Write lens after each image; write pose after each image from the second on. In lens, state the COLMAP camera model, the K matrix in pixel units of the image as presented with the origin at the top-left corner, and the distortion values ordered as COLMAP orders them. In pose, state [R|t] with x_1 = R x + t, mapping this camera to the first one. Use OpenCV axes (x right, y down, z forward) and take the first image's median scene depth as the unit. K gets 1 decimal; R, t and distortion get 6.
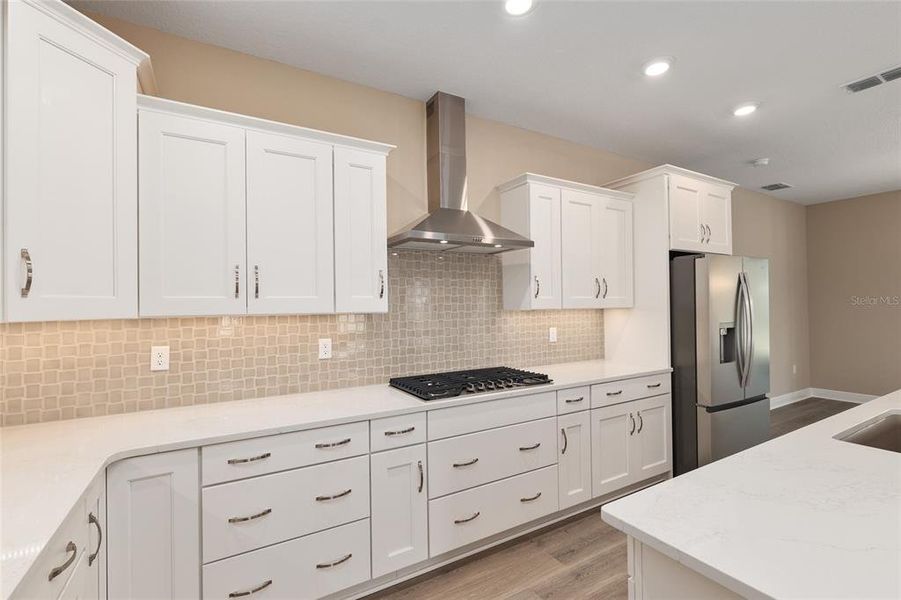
lens RADIAL K [[402.6, 0, 448.9], [0, 402.6, 301.3], [0, 0, 1]] dist [-0.000378, -0.000089]
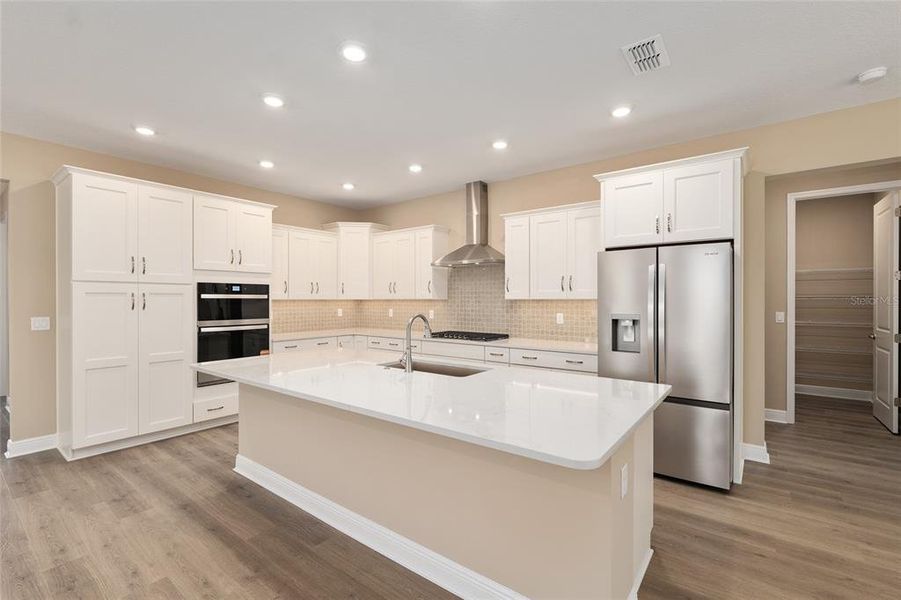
lens RADIAL K [[402.6, 0, 448.9], [0, 402.6, 301.3], [0, 0, 1]] dist [-0.000378, -0.000089]
pose [[0.372891, 0.019393, -0.927672, 1.608352], [0.008681, 0.999665, 0.024387, -0.011680], [0.927834, -0.017147, 0.372598, 0.195734]]
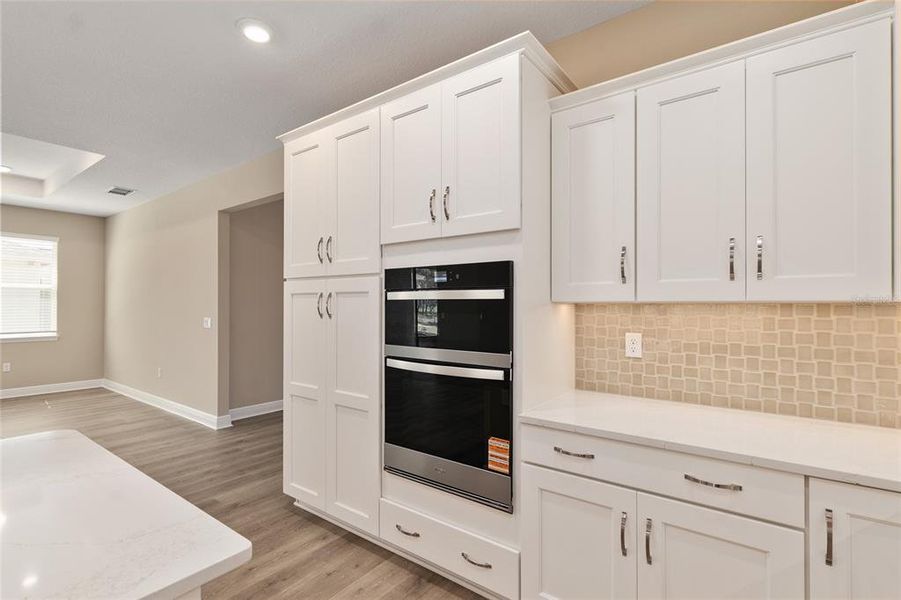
lens RADIAL K [[421.1, 0, 451.5], [0, 421.1, 303.2], [0, 0, 1]] dist [0.001122, -0.000021]
pose [[-0.921492, 0.011143, -0.388239, 0.118903], [0.017817, 0.999749, -0.013596, 0.023366], [0.387990, -0.019446, -0.921459, 0.670848]]
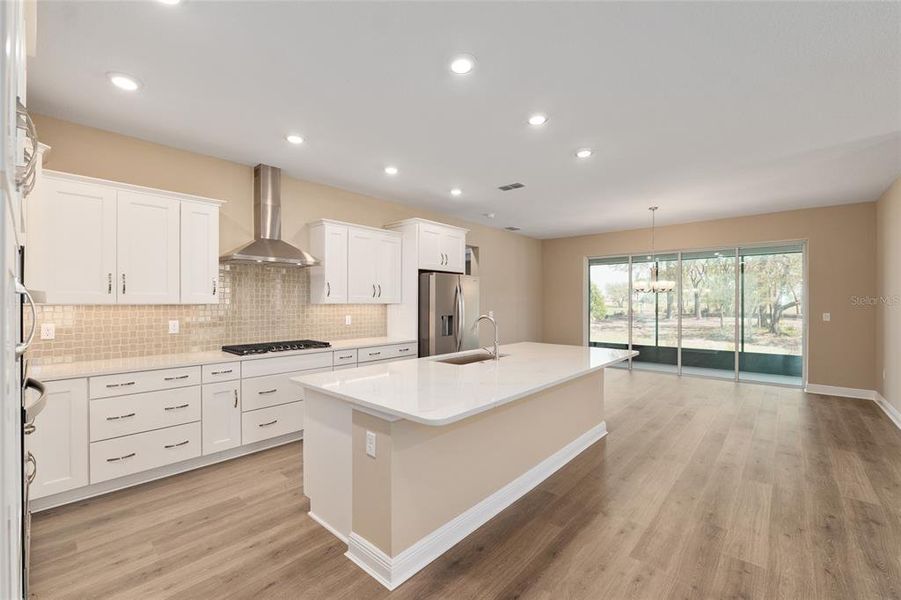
lens RADIAL K [[378.3, 0, 448.6], [0, 378.3, 302.1], [0, 0, 1]] dist [-0.009331, -0.000100]
pose [[0.952374, 0.013455, 0.304634, 0.216245], [-0.016741, 0.999826, 0.008180, -0.005889], [-0.304472, -0.012890, 0.952434, -0.588469]]
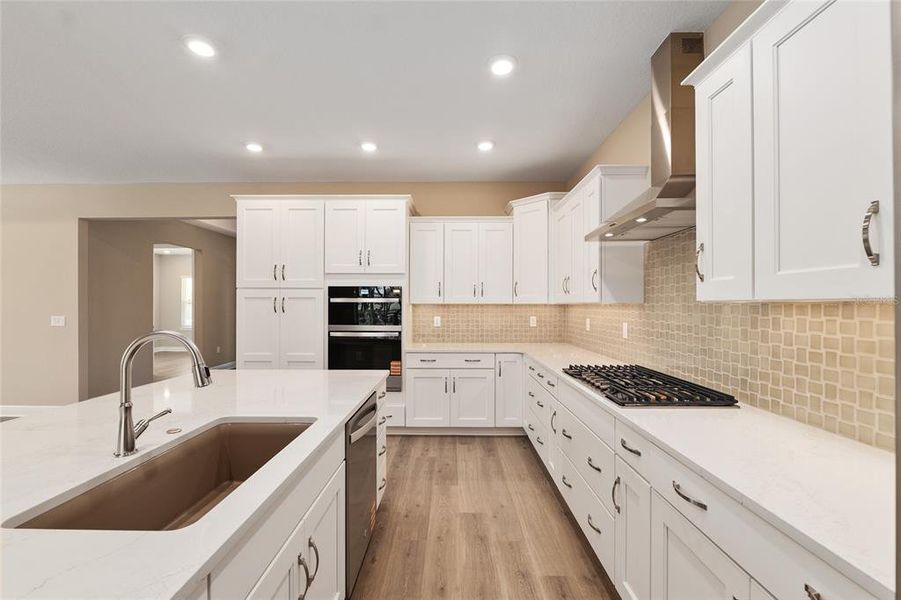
lens RADIAL K [[378.3, 0, 448.6], [0, 378.3, 302.1], [0, 0, 1]] dist [-0.009331, -0.000100]
pose [[-0.515338, 0.006767, -0.856961, 0.873056], [0.018076, 0.999832, -0.002975, 0.016480], [0.856797, -0.017024, -0.515373, 0.973854]]
